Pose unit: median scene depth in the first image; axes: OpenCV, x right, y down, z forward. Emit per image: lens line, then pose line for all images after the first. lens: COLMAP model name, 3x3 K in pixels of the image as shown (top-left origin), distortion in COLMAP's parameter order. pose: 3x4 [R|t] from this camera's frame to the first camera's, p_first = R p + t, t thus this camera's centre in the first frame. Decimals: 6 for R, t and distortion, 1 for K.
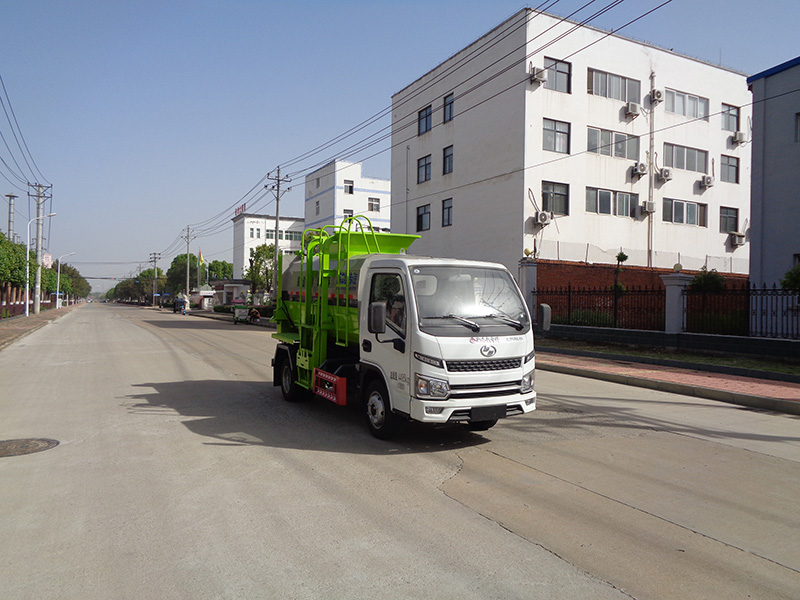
lens RADIAL K [[609.0, 0, 398.7], [0, 609.0, 294.4], [0, 0, 1]] dist [0.014116, 0.006567]
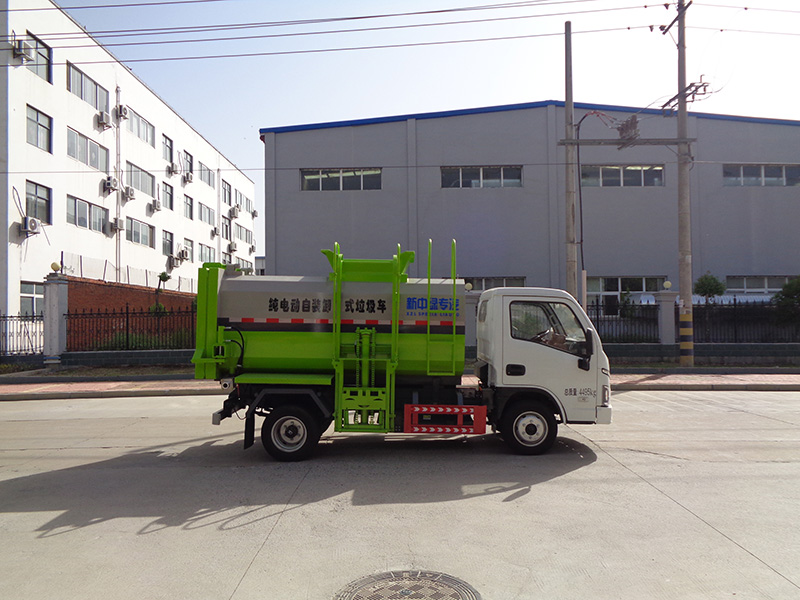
lens RADIAL K [[609.0, 0, 399.9], [0, 609.0, 304.0], [0, 0, 1]] dist [0.014116, 0.006567]
pose [[0.471747, -0.008942, 0.881688, -0.241699], [0.019282, 0.999814, -0.000177, -0.007831], [-0.881523, 0.017084, 0.471832, 0.153752]]
